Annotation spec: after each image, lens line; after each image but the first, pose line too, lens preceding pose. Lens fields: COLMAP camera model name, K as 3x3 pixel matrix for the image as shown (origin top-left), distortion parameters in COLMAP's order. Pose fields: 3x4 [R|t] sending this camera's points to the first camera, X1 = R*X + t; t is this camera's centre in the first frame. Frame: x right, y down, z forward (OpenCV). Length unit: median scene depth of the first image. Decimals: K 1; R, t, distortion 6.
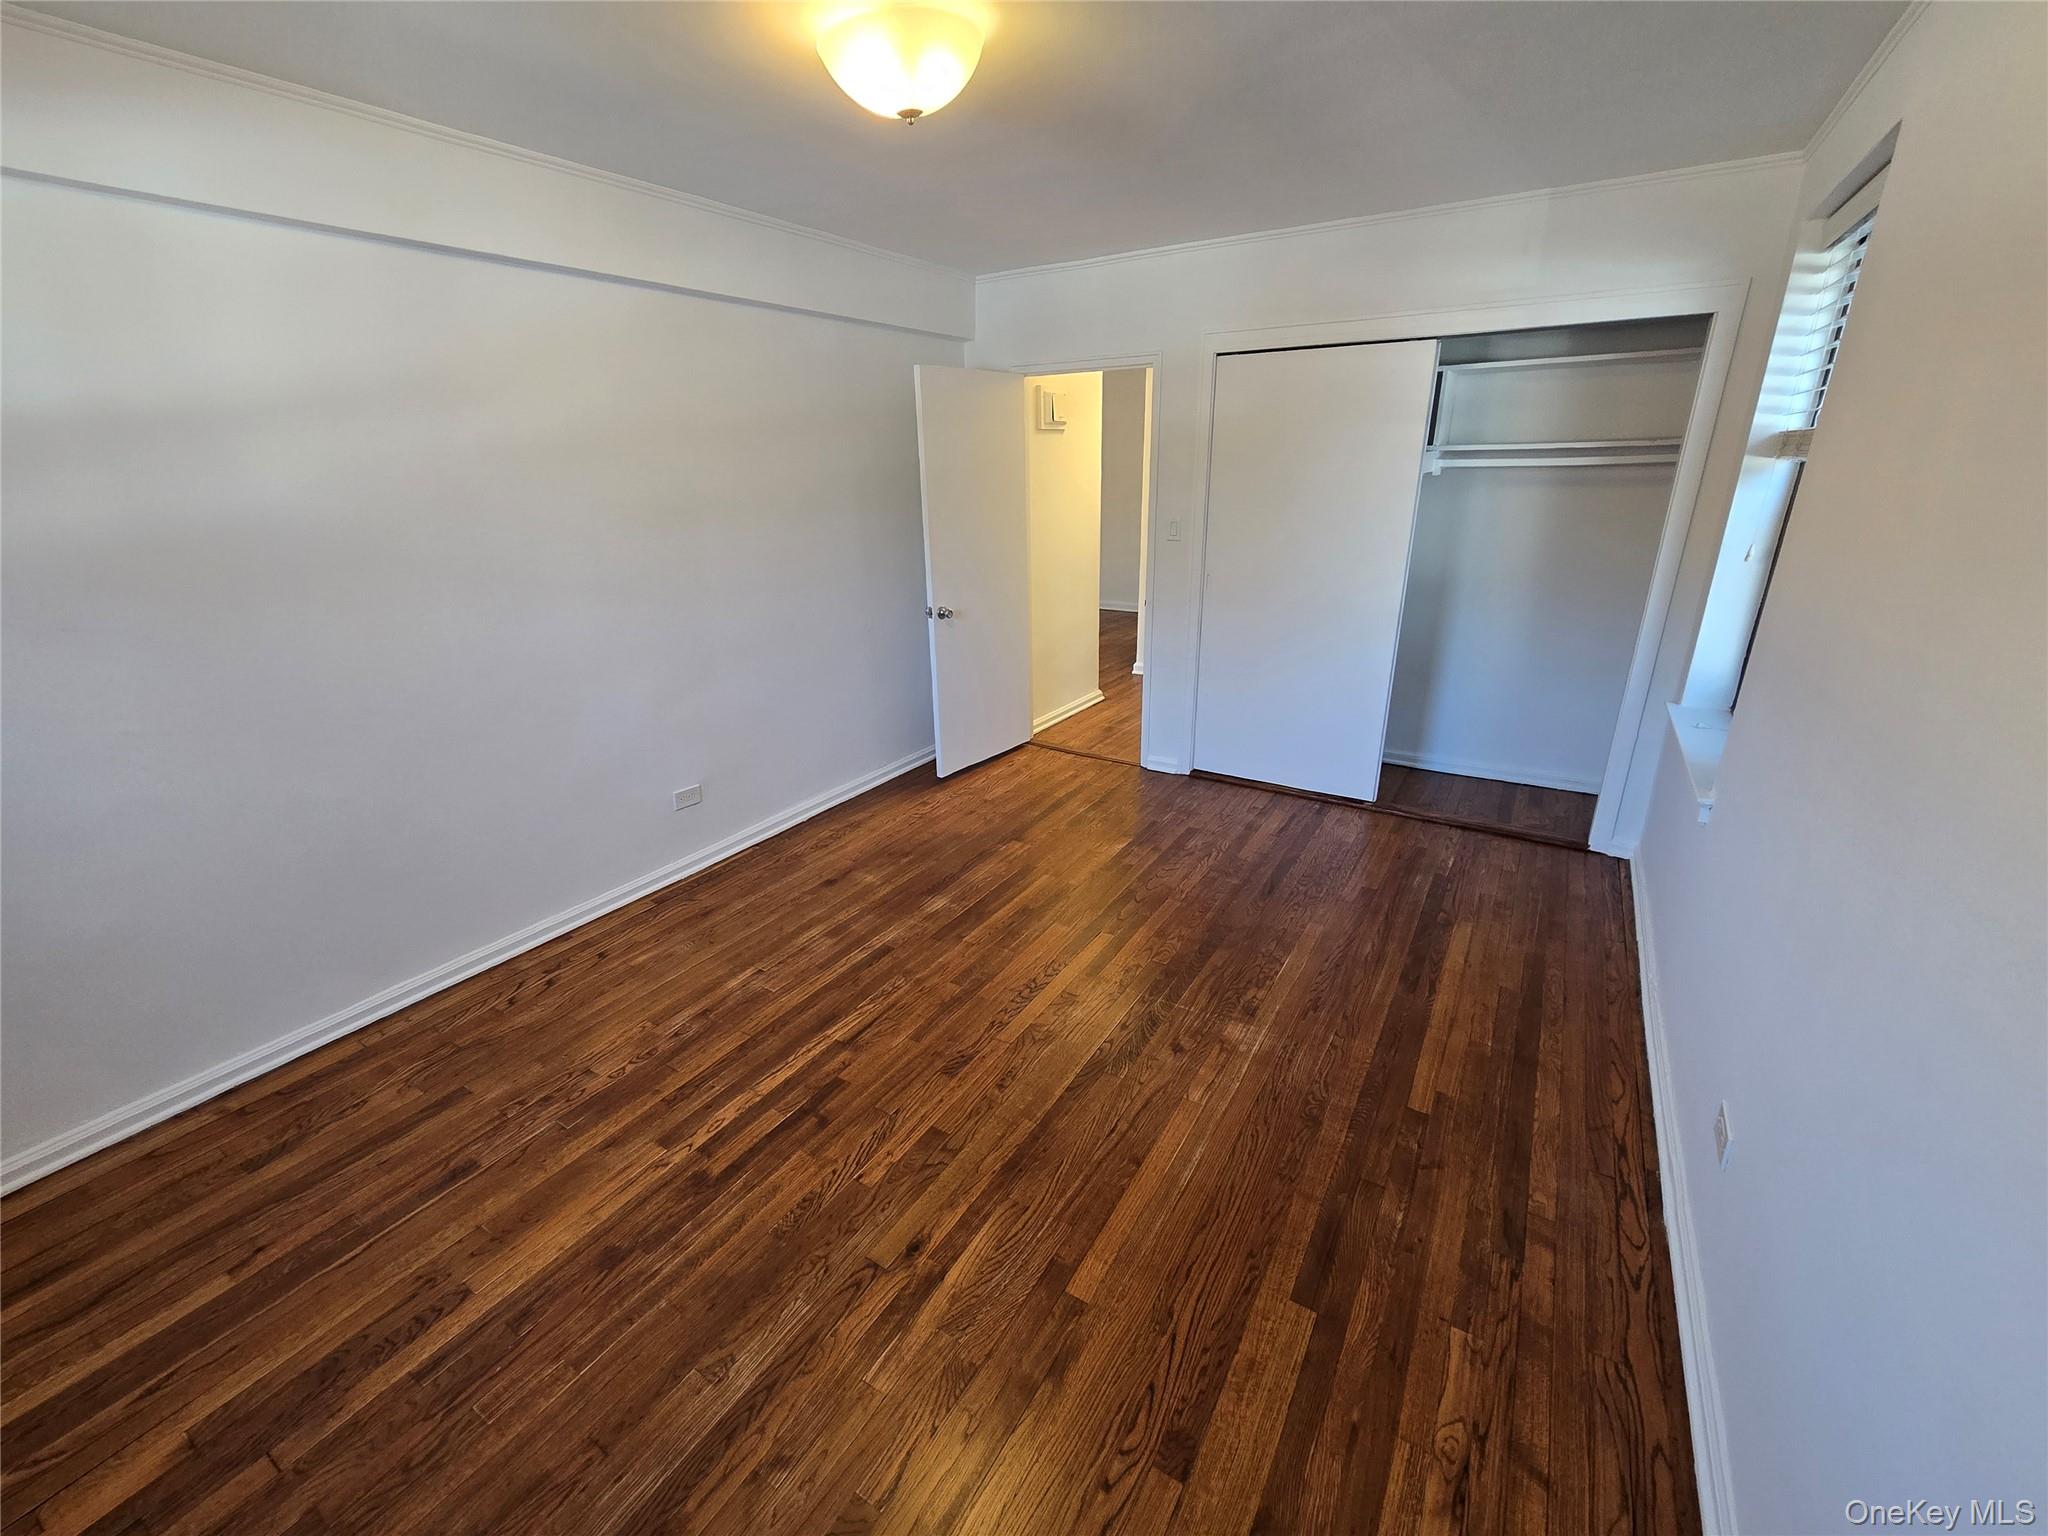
lens RADIAL K [[831.4, 0, 1022.1], [0, 831.4, 767.1], [0, 0, 1]] dist [0.003523, 0.000347]
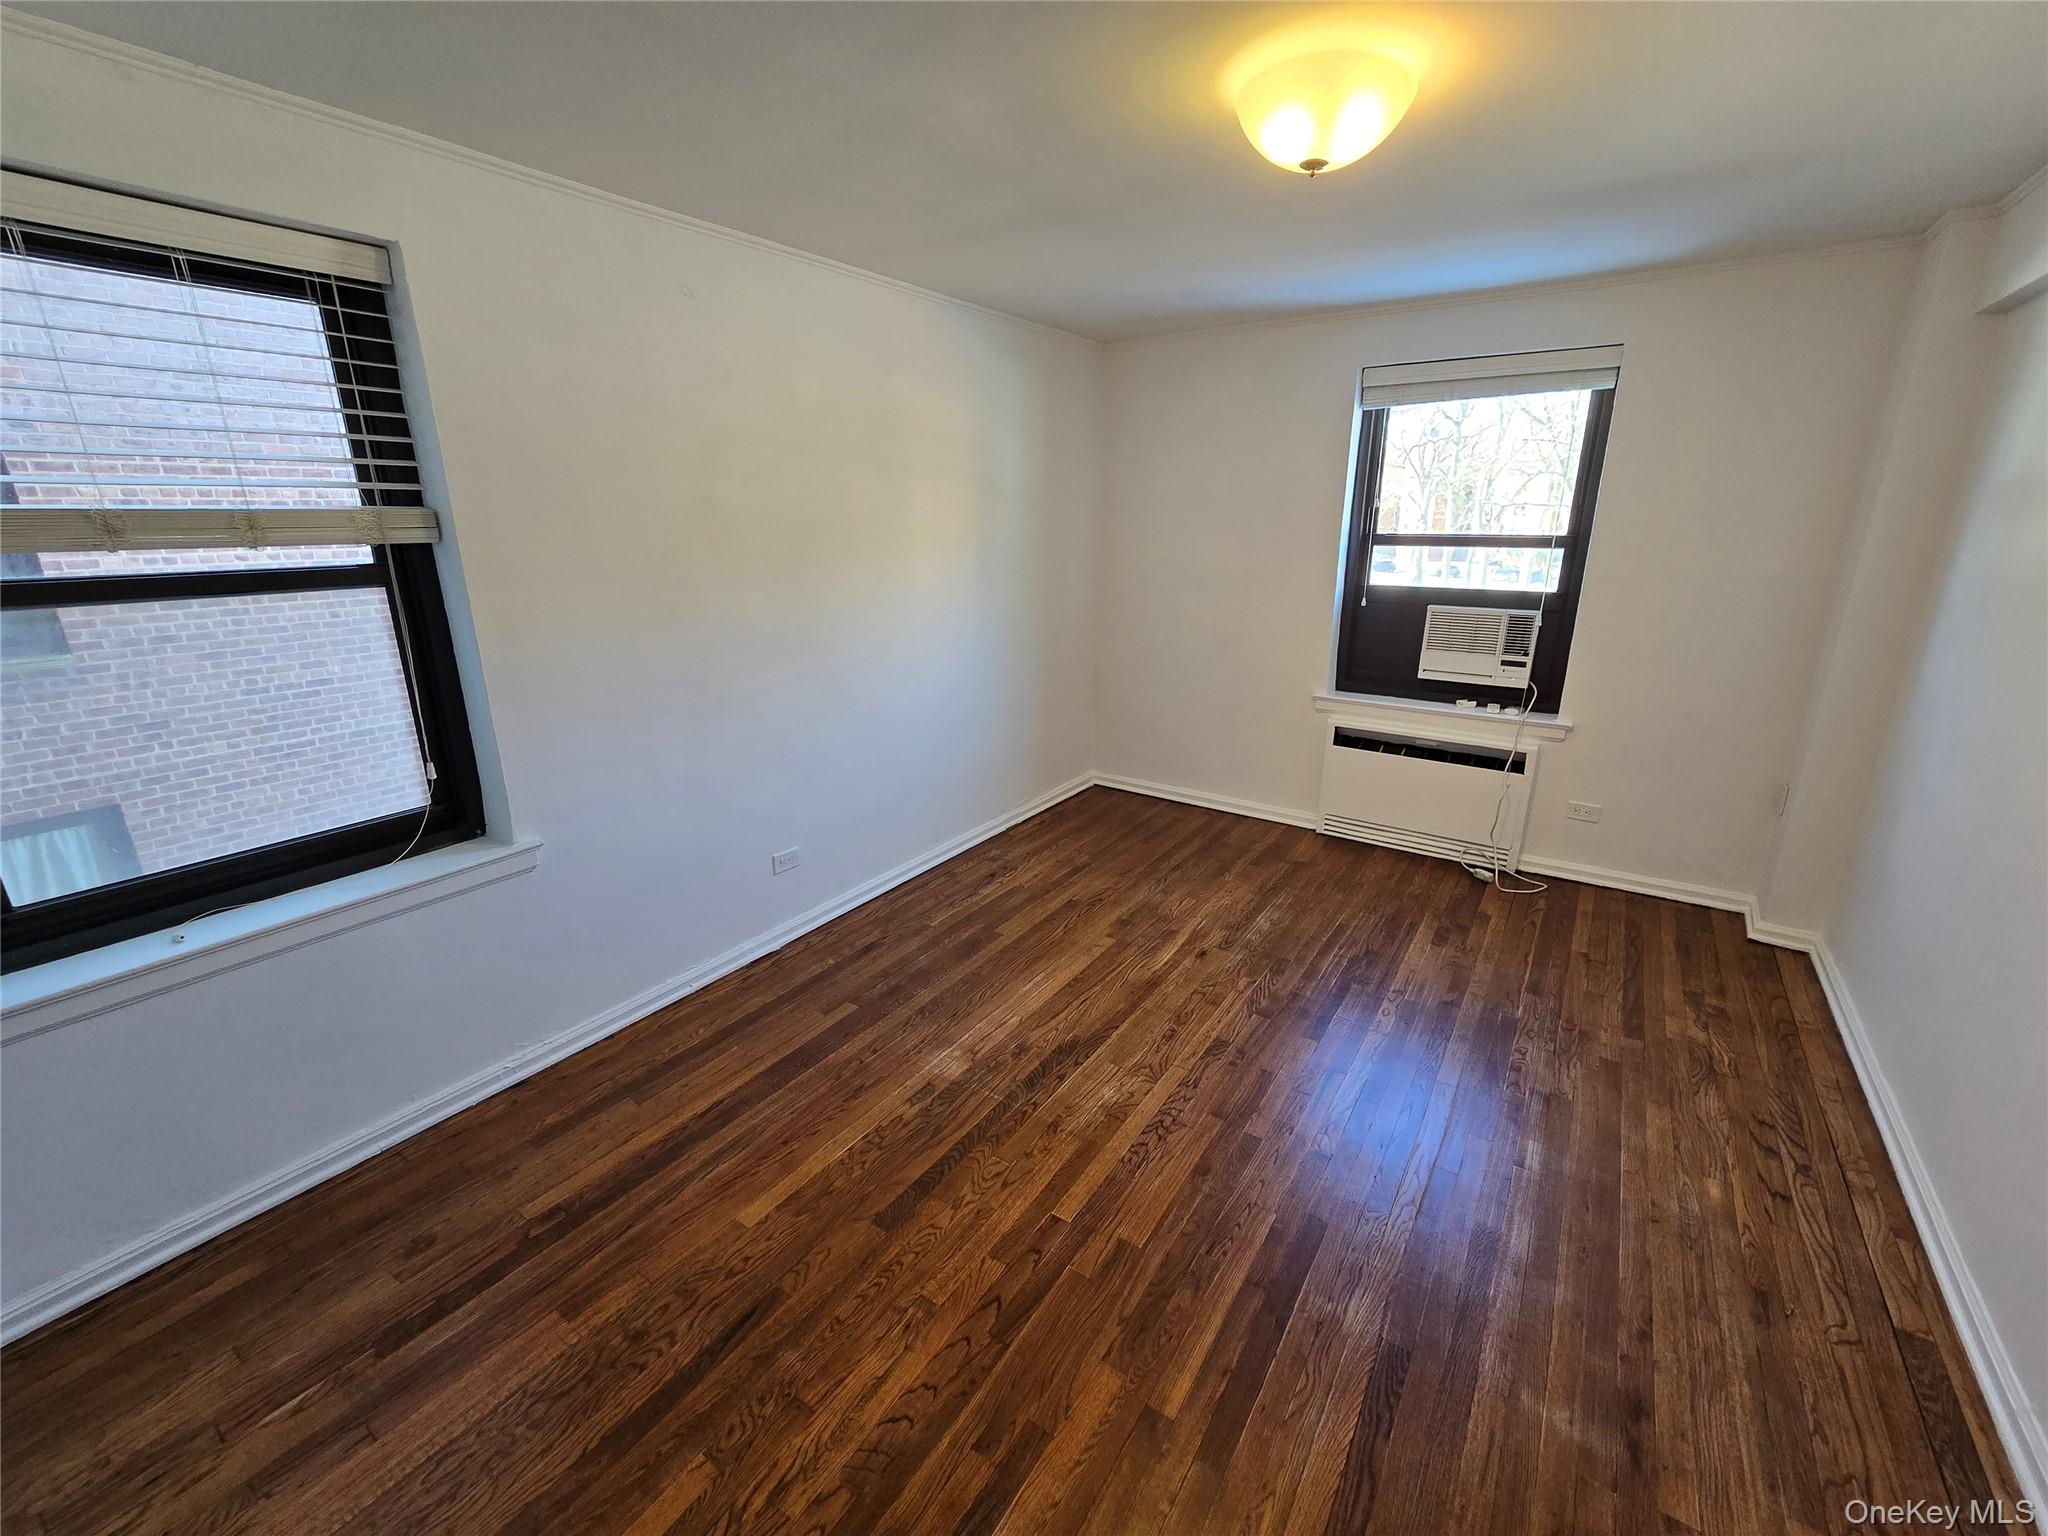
lens RADIAL K [[831.4, 0, 1025.2], [0, 831.4, 767.0], [0, 0, 1]] dist [0.003523, 0.000347]
pose [[-0.998828, 0.007838, 0.047754, 0.135420], [0.035283, 0.793344, 0.607750, -0.699676], [-0.033122, 0.608723, -0.792691, 1.839890]]
